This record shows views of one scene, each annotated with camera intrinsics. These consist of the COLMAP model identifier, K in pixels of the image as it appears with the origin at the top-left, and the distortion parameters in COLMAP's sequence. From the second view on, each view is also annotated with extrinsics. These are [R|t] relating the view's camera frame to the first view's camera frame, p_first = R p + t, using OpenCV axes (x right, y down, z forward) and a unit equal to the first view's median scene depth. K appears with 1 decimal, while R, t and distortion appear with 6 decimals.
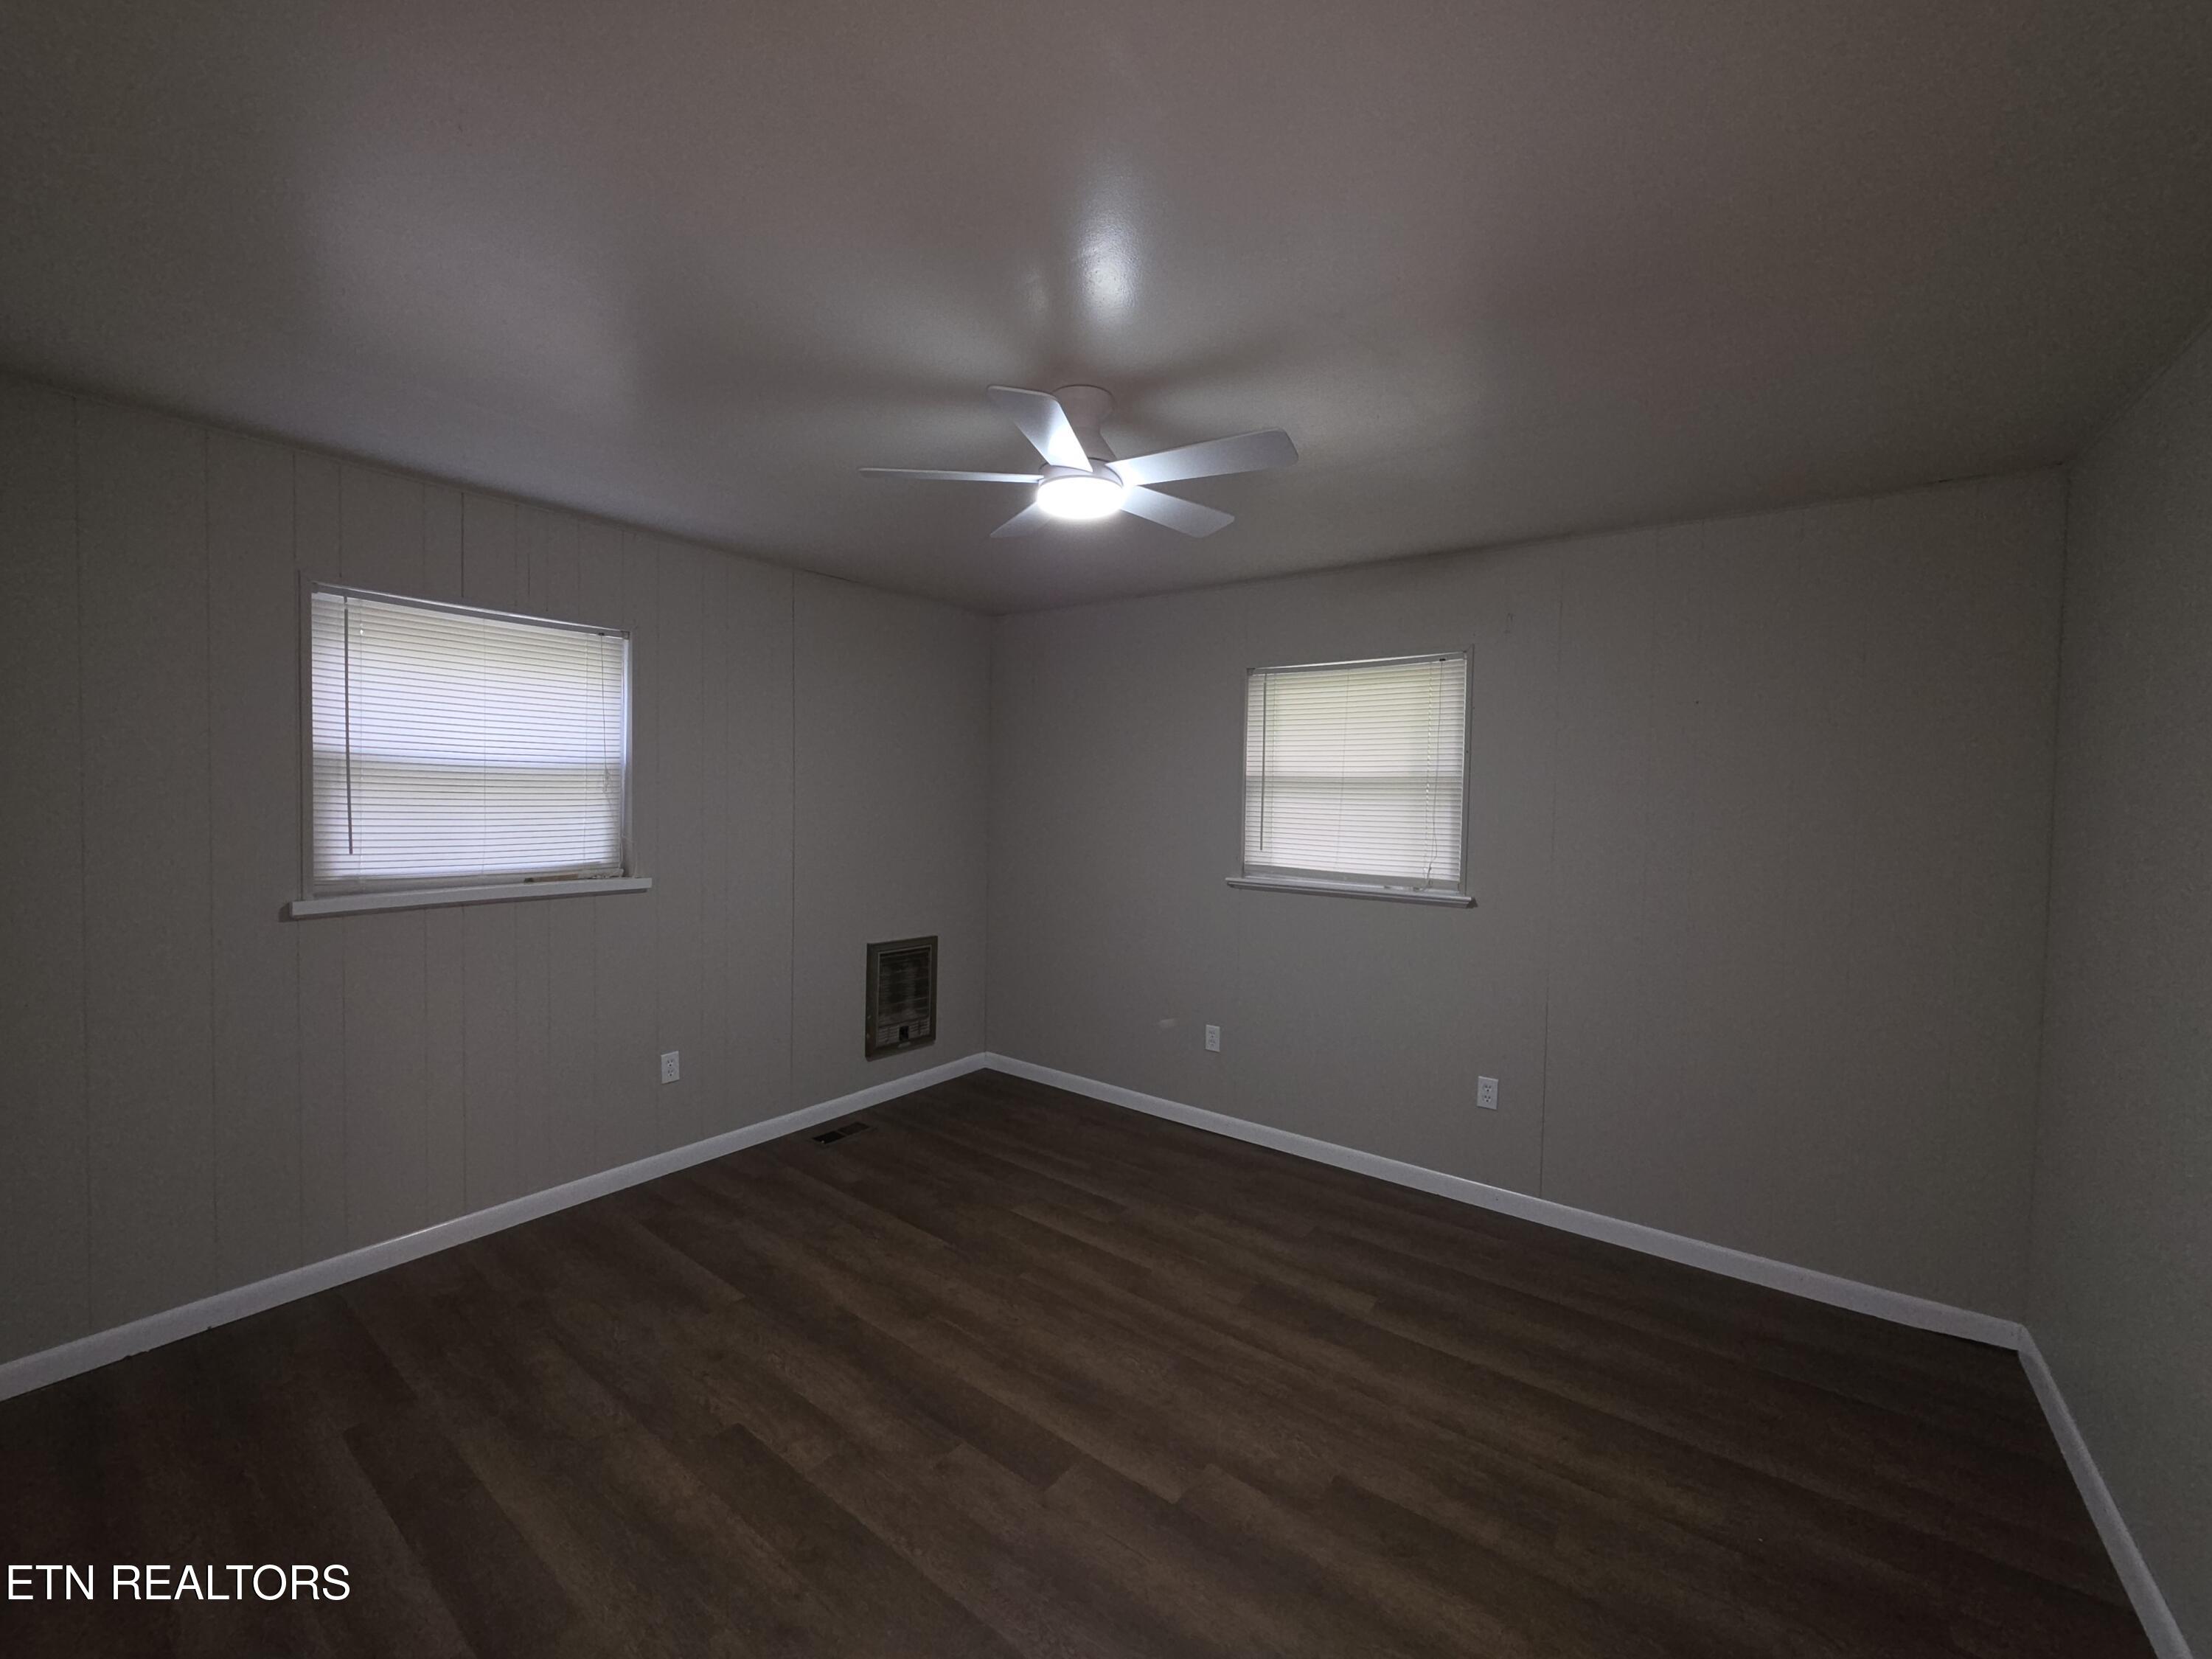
lens RADIAL K [[879.9, 0, 1084.9], [0, 879.9, 819.1], [0, 0, 1]] dist [-0.002316, -0.000596]
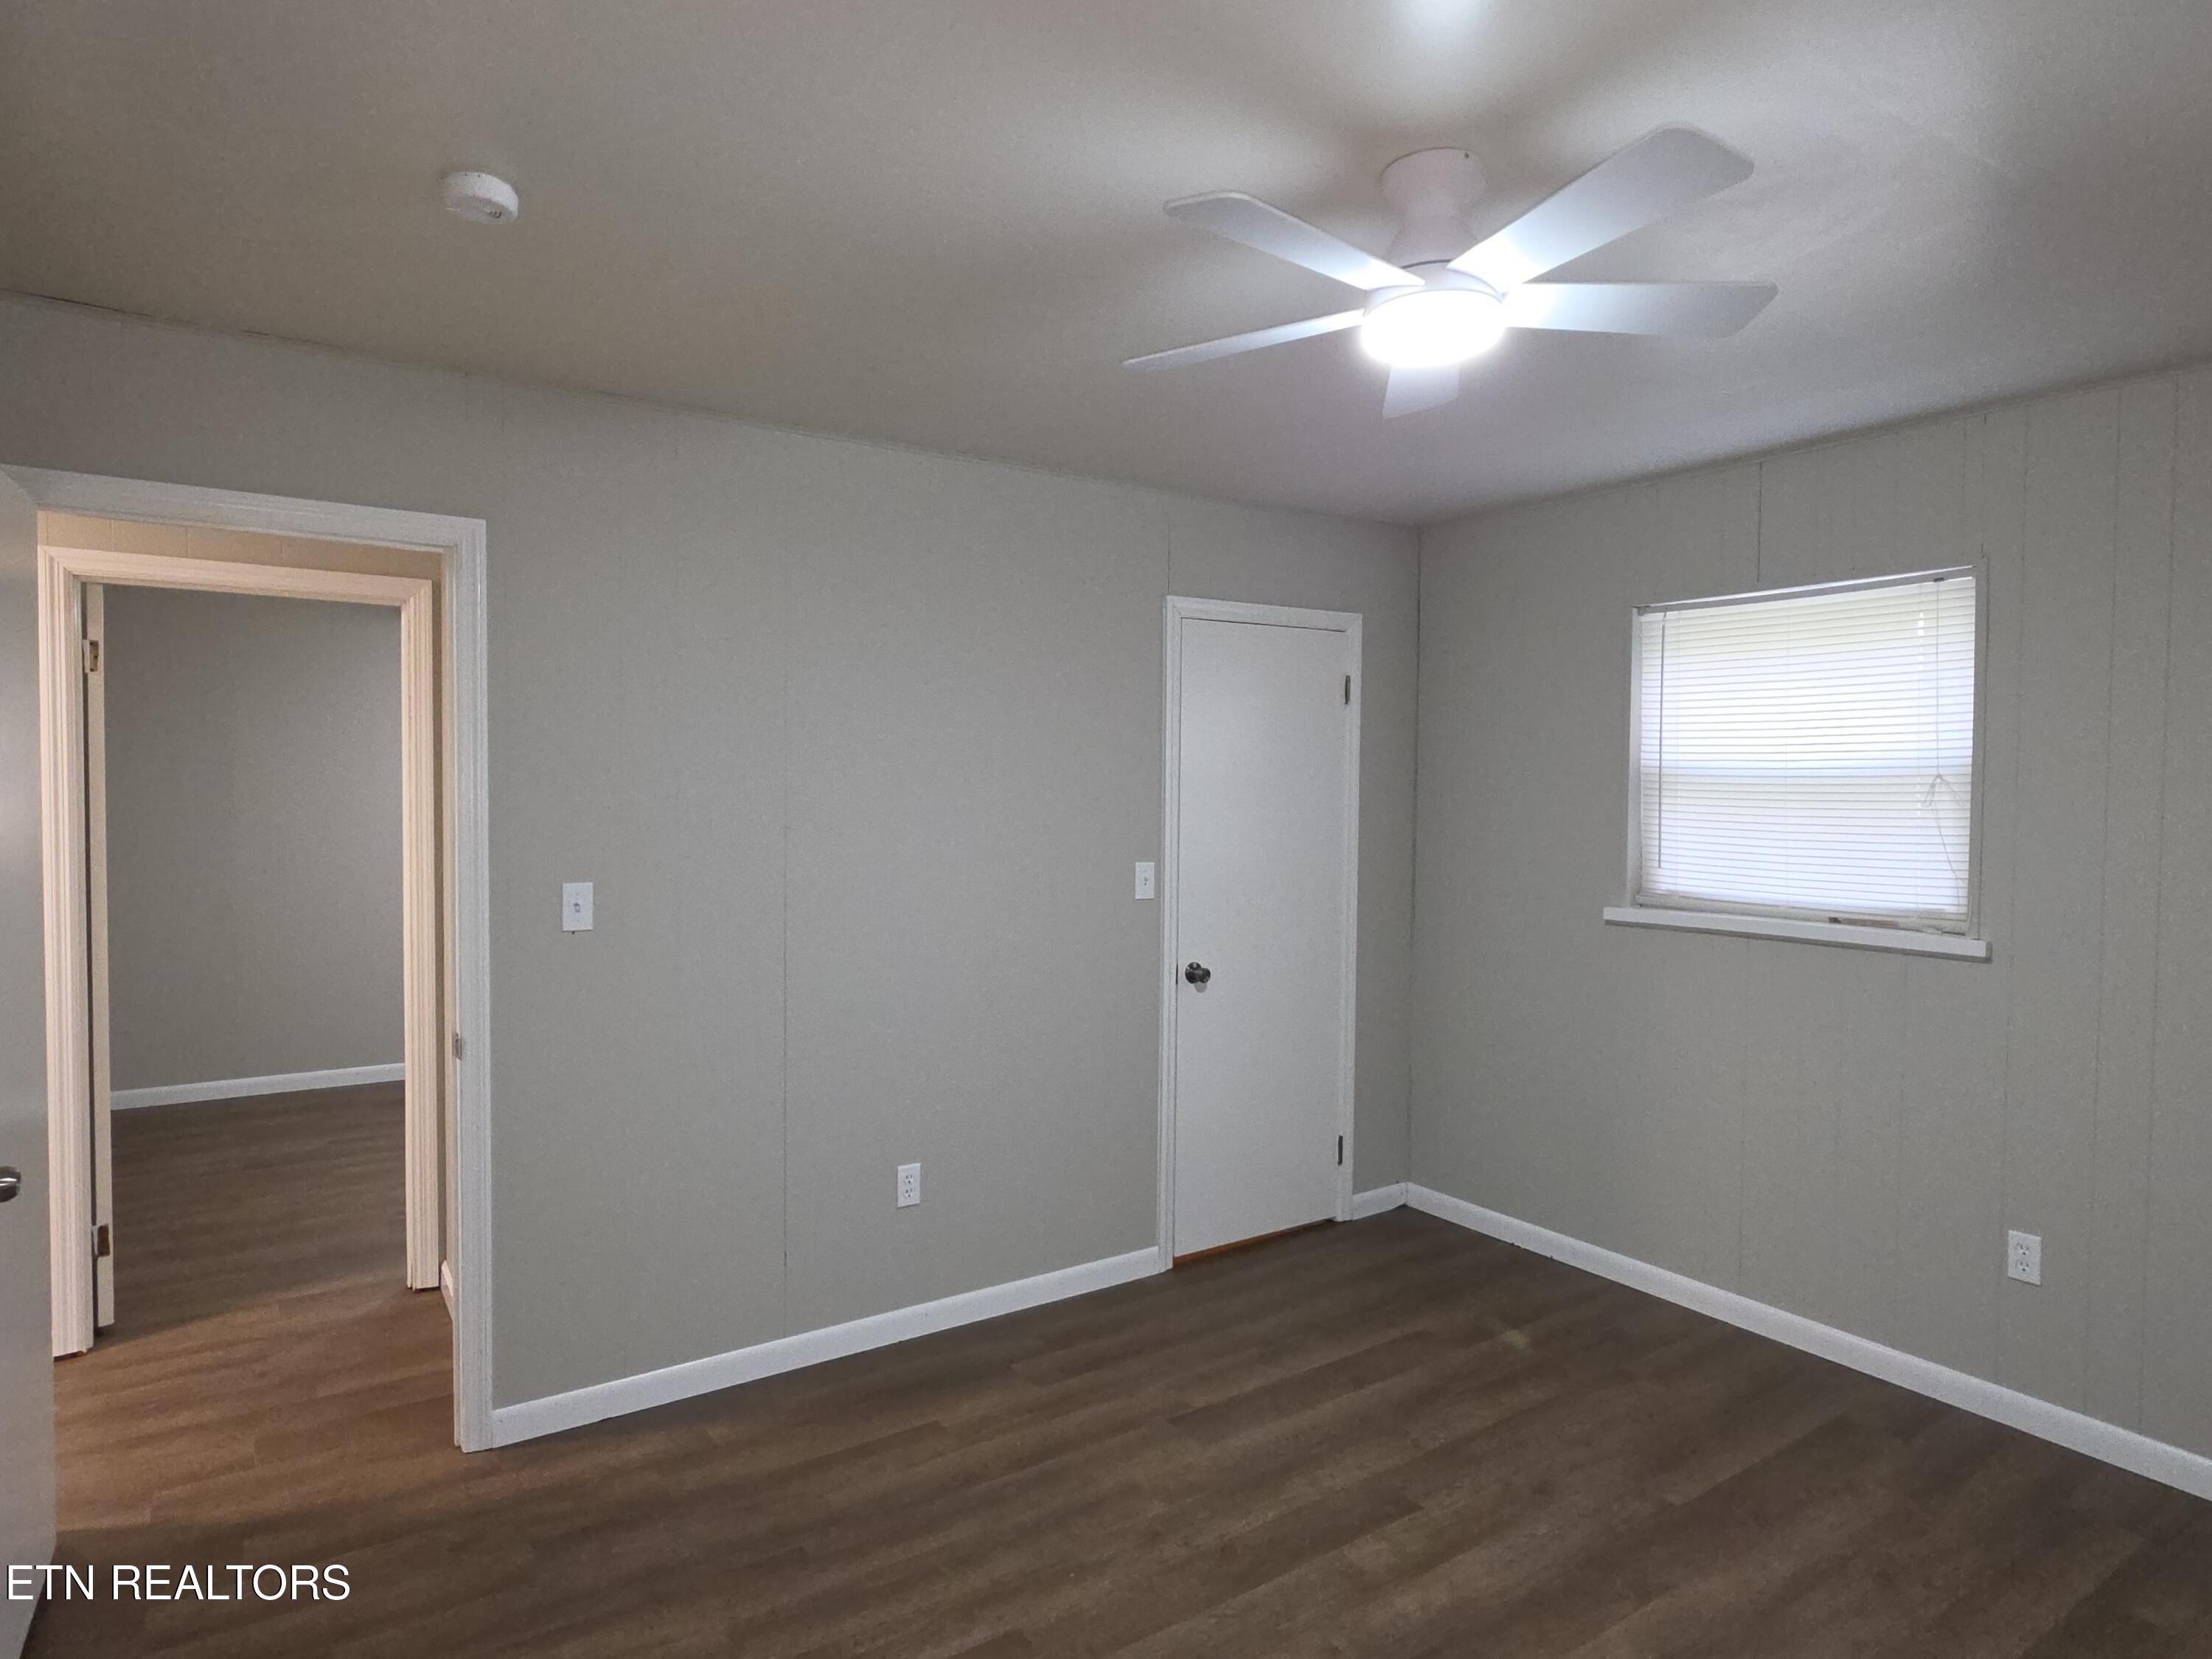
lens RADIAL K [[1260.3, 0, 1100.6], [0, 1260.3, 819.3], [0, 0, 1]] dist [0.006697, 0.002083]
pose [[-0.315612, 0.008189, -0.948853, 0.741196], [-0.039270, 0.998993, 0.021684, -0.021827], [0.948075, 0.044106, -0.314973, 0.853214]]
